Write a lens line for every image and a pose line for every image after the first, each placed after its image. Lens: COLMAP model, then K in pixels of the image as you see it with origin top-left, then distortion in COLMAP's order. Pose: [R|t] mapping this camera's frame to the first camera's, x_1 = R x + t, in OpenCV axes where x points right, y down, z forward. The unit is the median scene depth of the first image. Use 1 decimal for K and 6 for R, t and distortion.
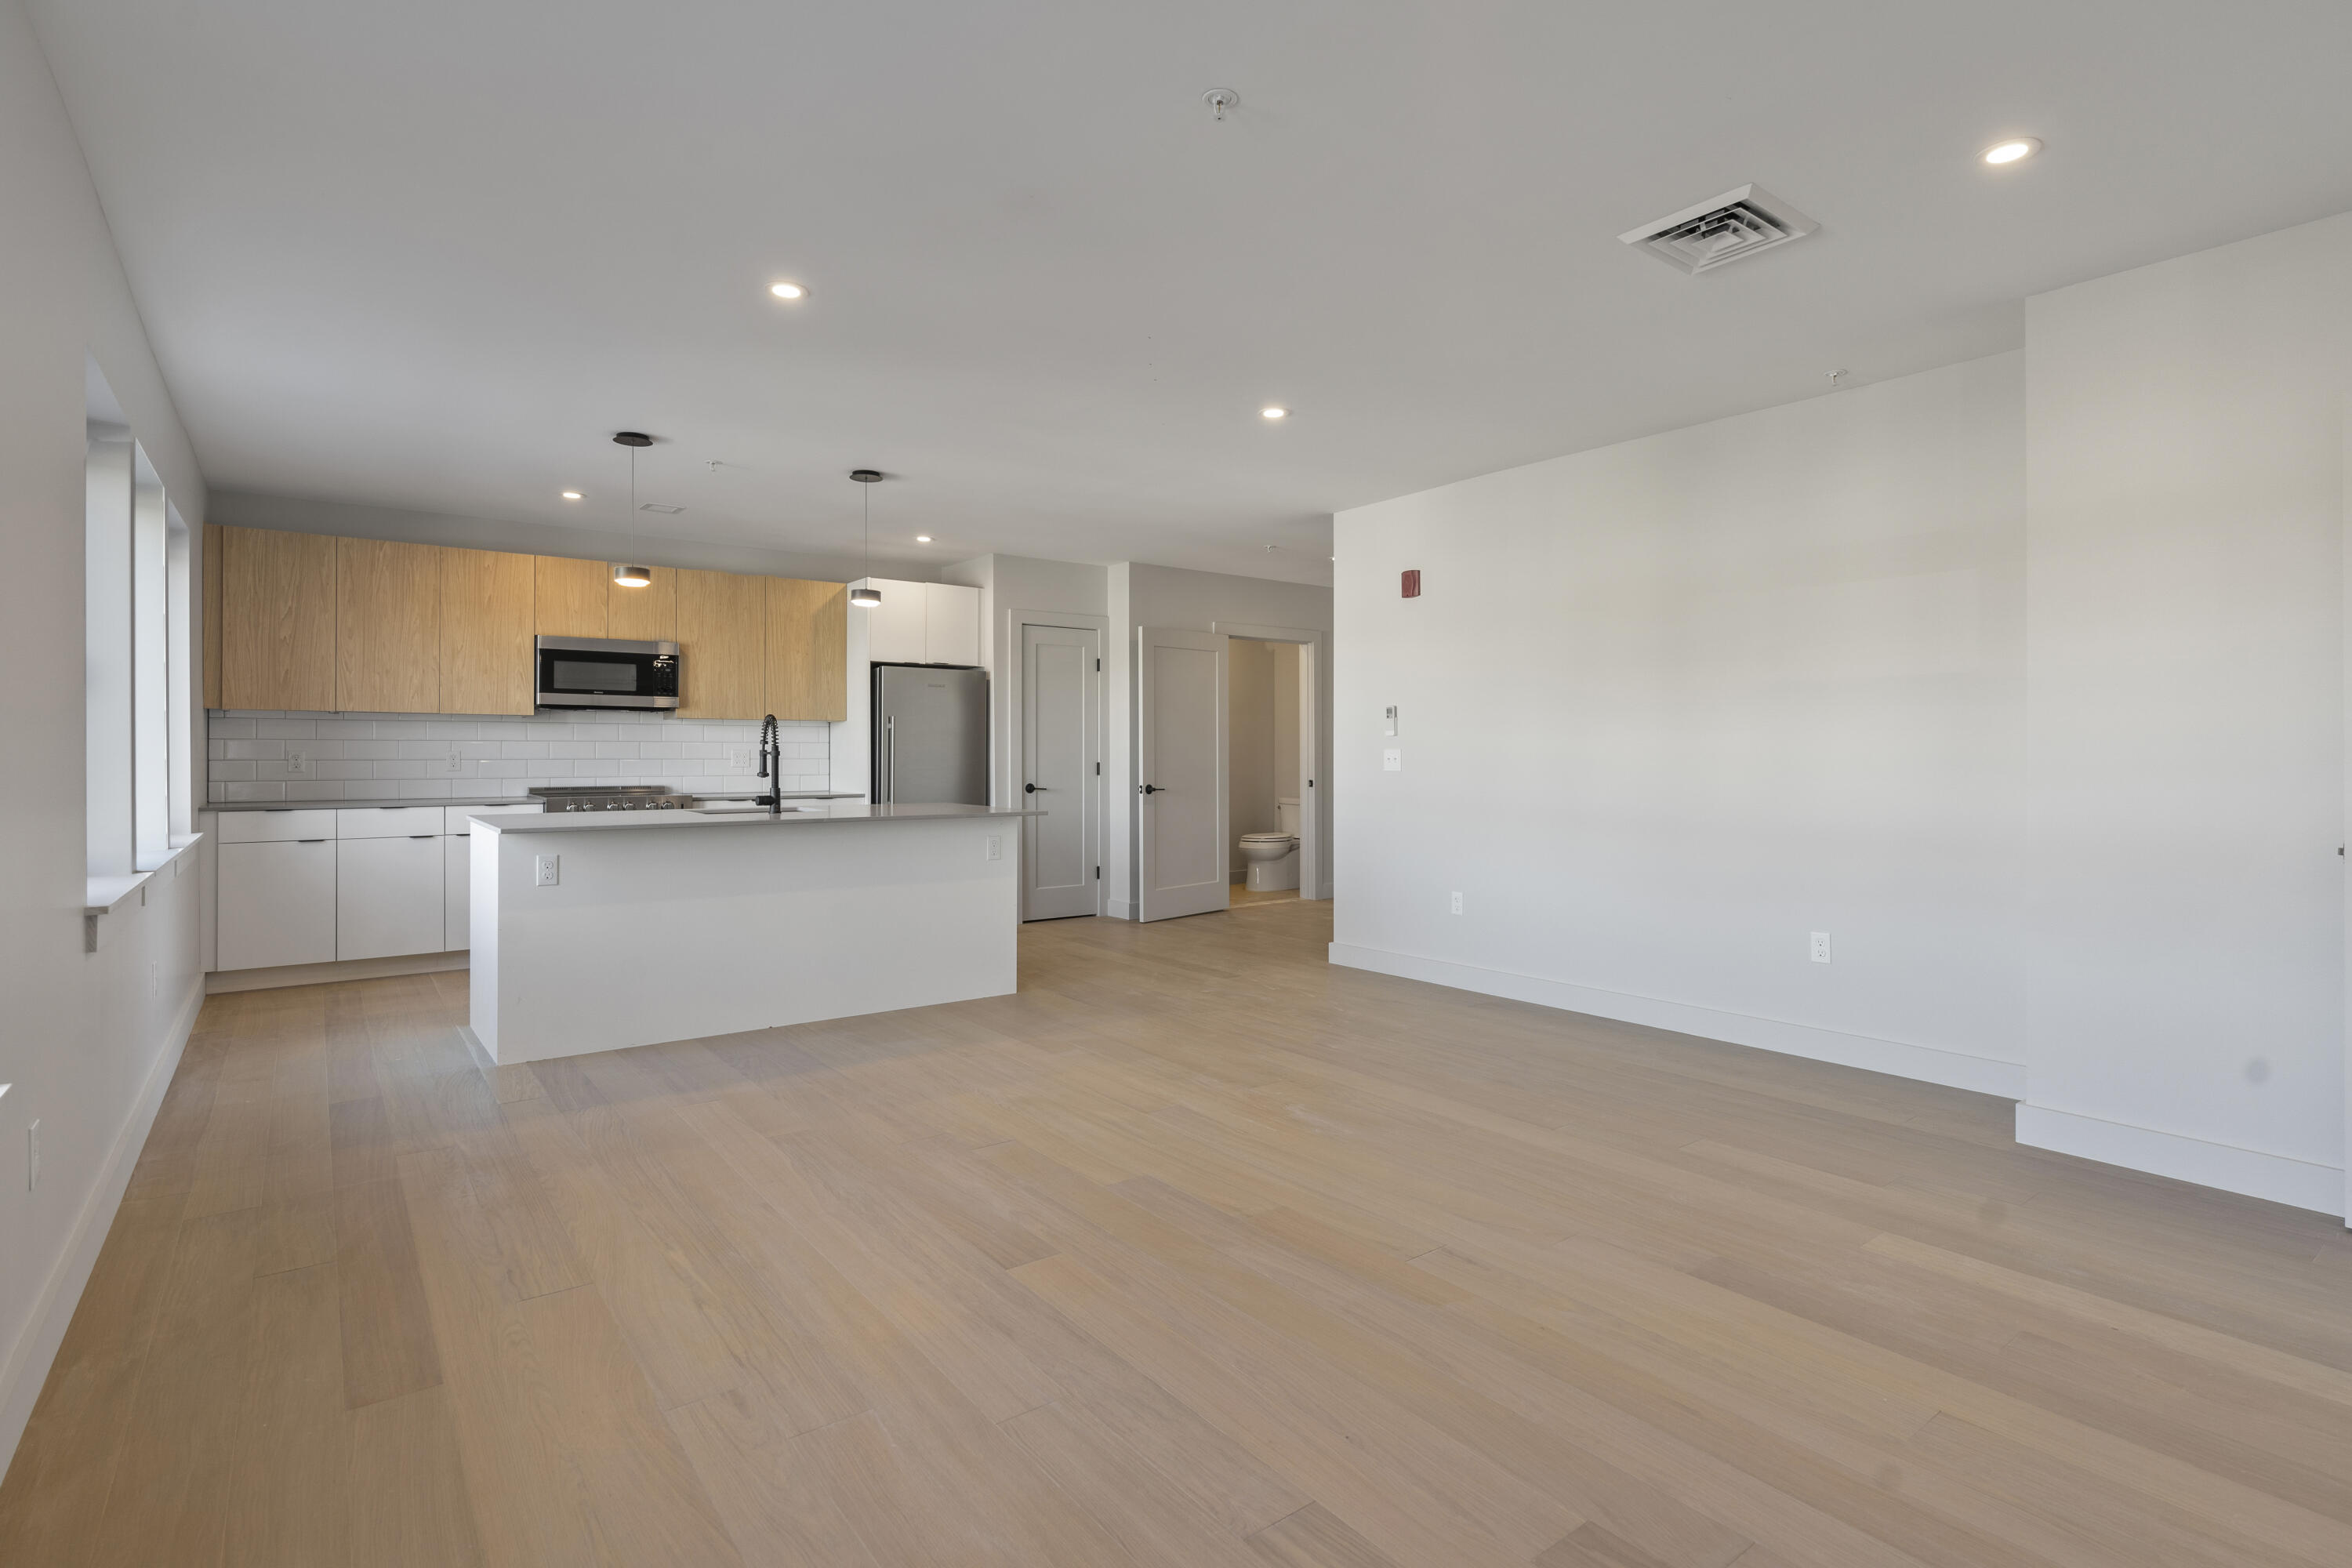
lens RADIAL K [[1141.6, 0, 1181.5], [0, 1141.6, 749.8], [0, 0, 1]] dist [-0.002699, -0.000191]
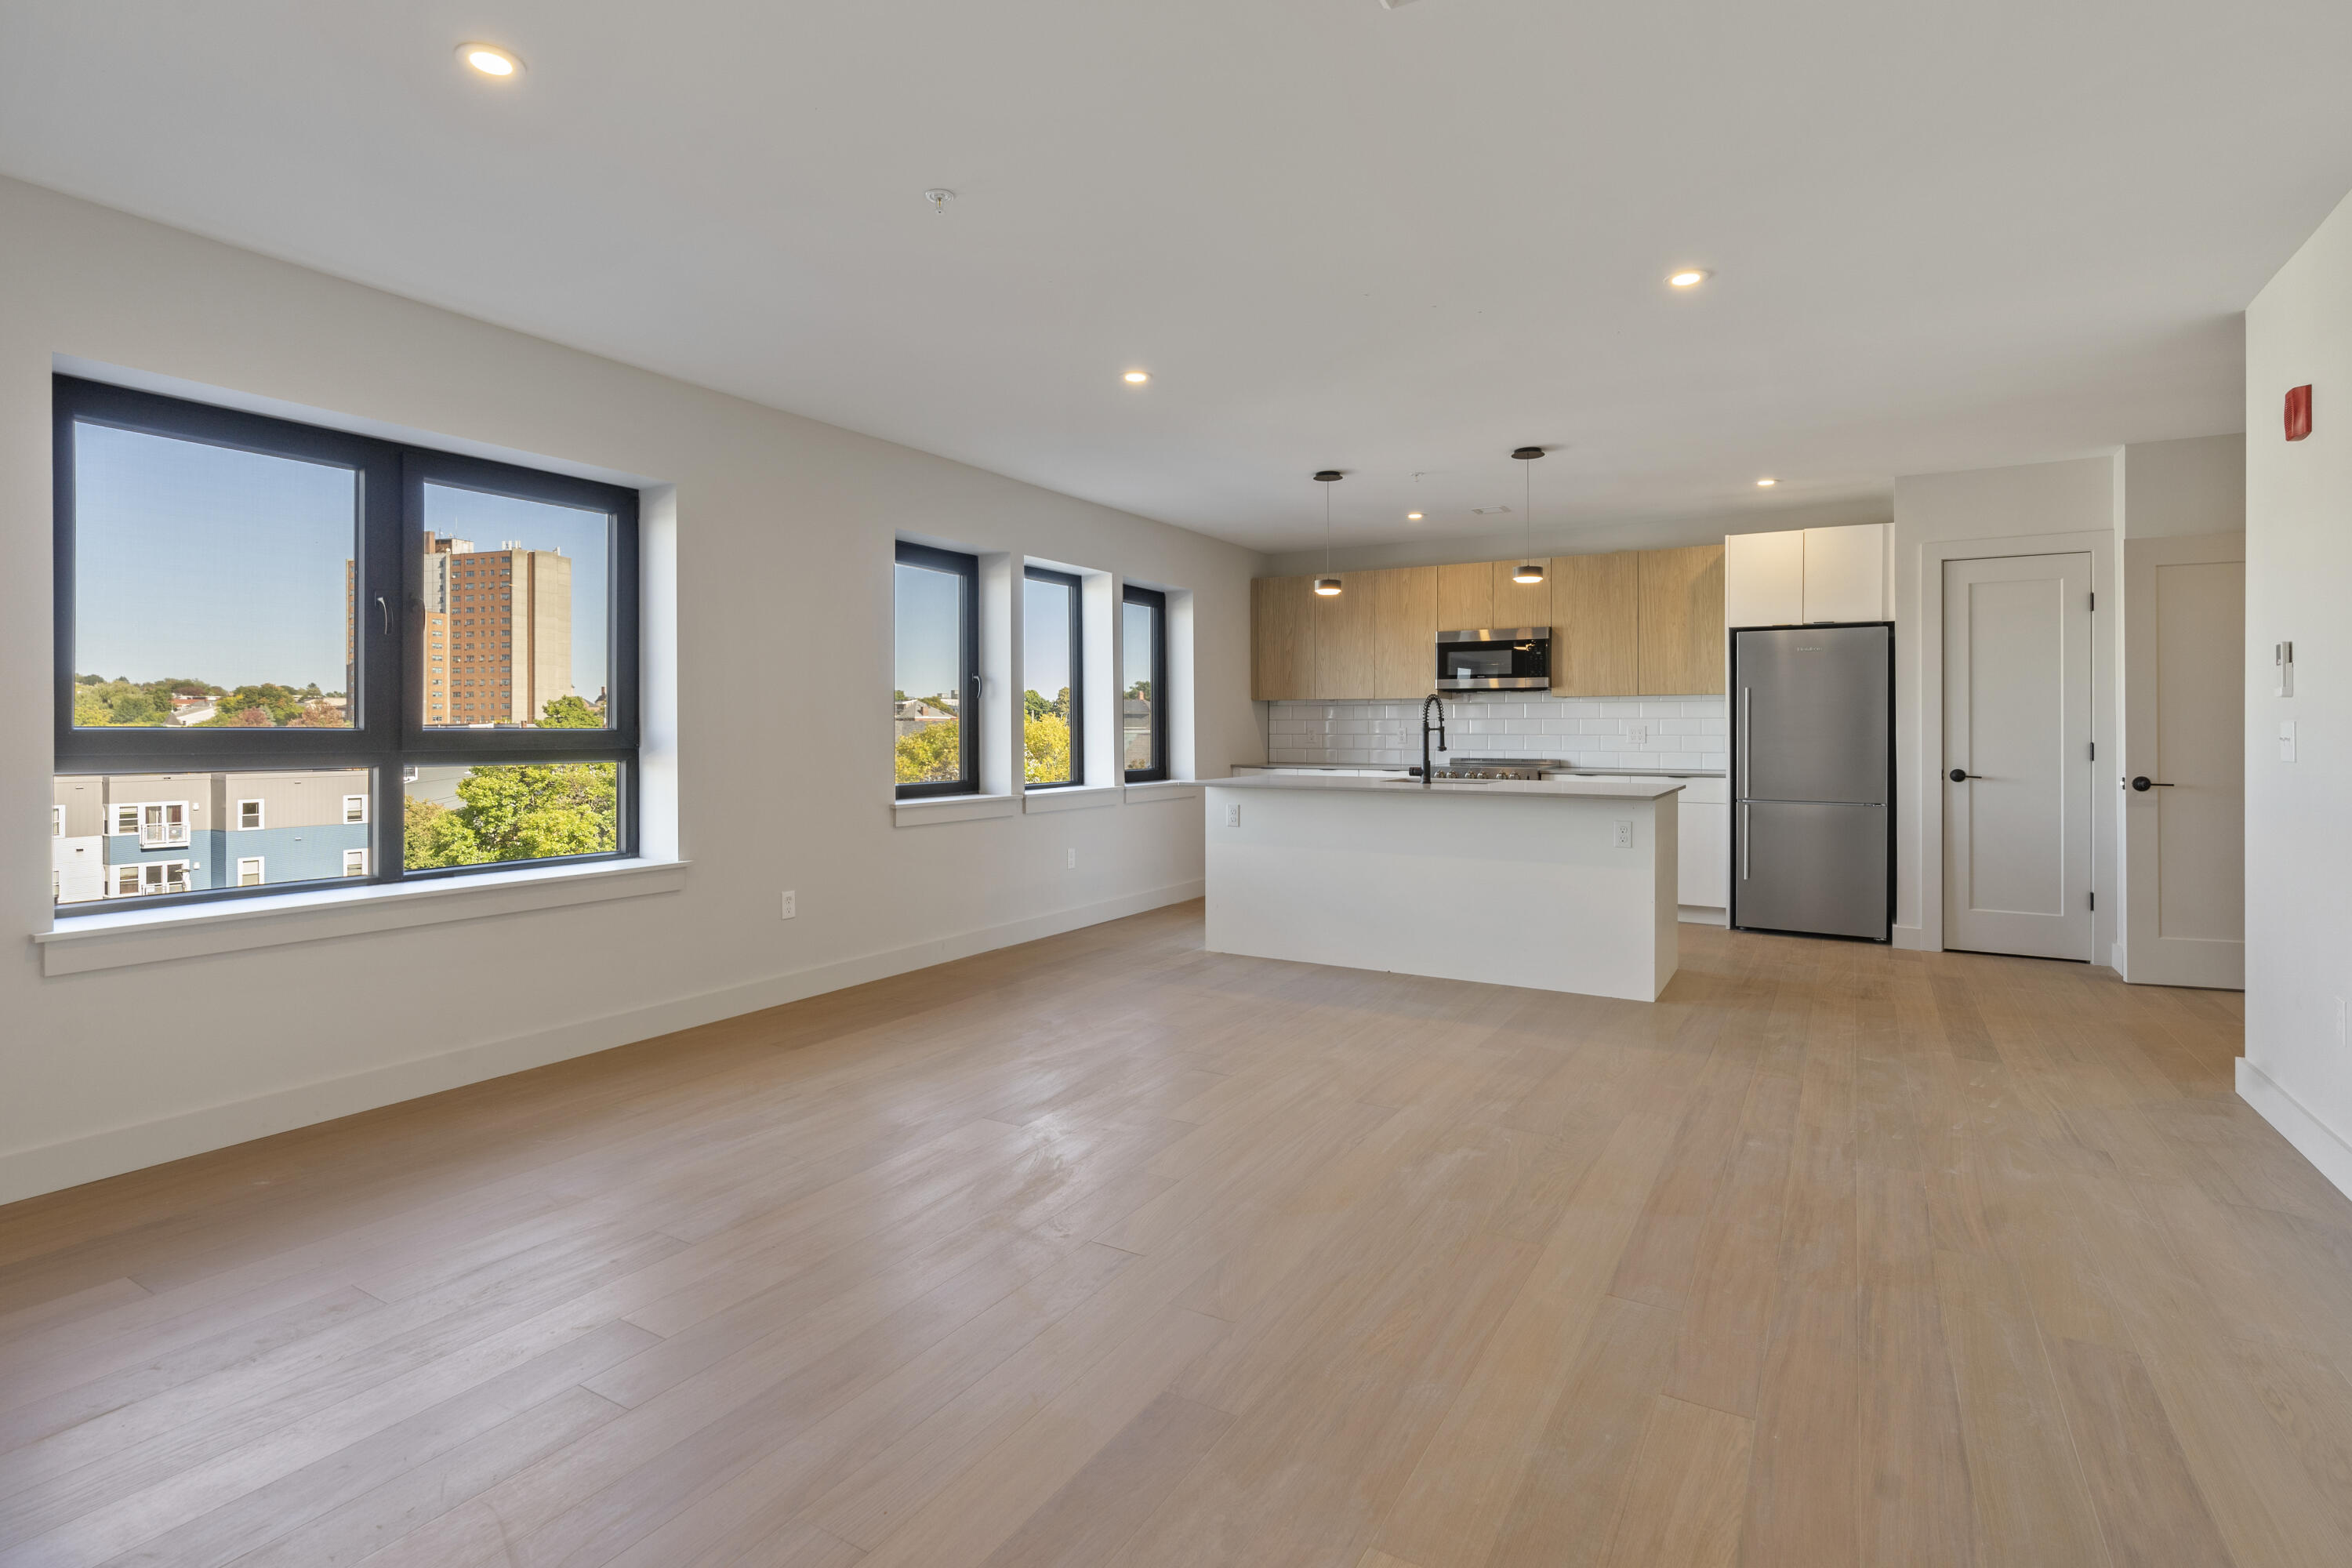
lens RADIAL K [[1147.9, 0, 1166.6], [0, 1147.9, 735.0], [0, 0, 1]] dist [-0.003885, -0.000024]
pose [[0.372126, 0.004695, -0.928170, 0.445638], [0.002099, 0.999980, 0.005899, 0.001200], [0.928180, -0.004143, 0.372108, 0.270013]]
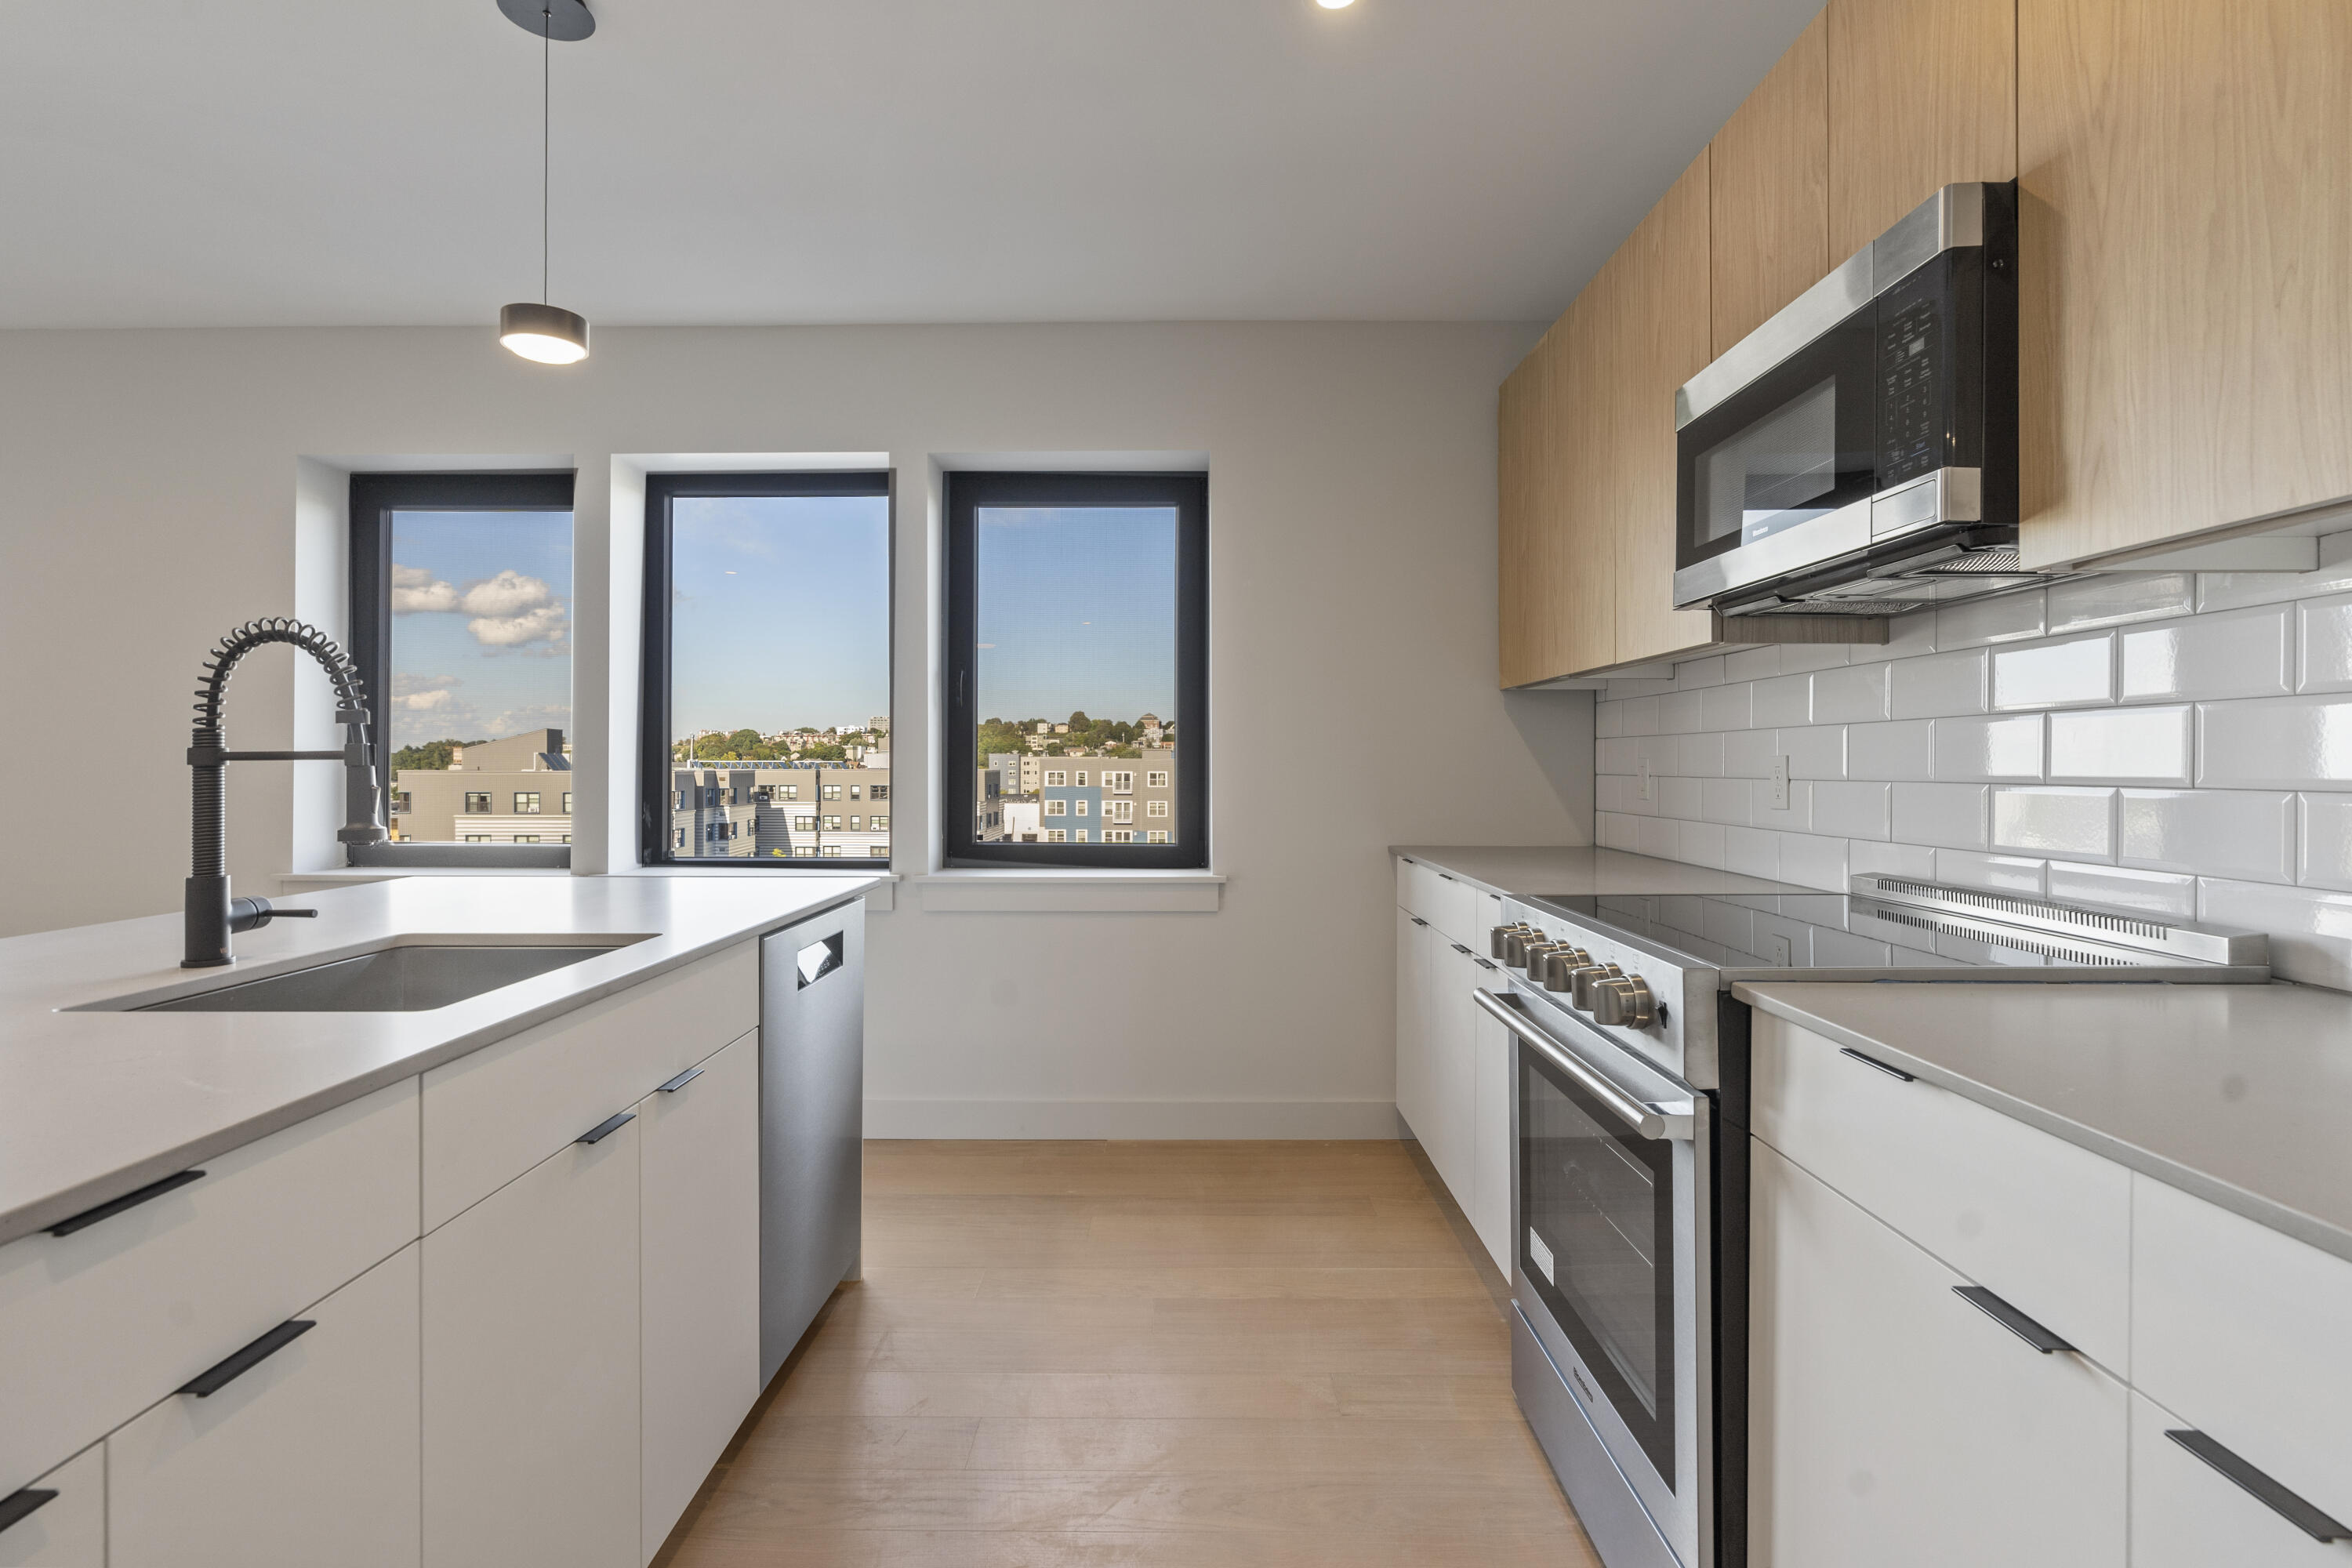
lens RADIAL K [[1140.4, 0, 1176.0], [0, 1140.4, 784.0], [0, 0, 1]] dist [-0.031802, 0.000201]
pose [[-0.613392, 0.012576, -0.789678, -0.218173], [0.000099, 0.999874, 0.015846, 0.004398], [0.789778, 0.009642, -0.613316, 1.044857]]
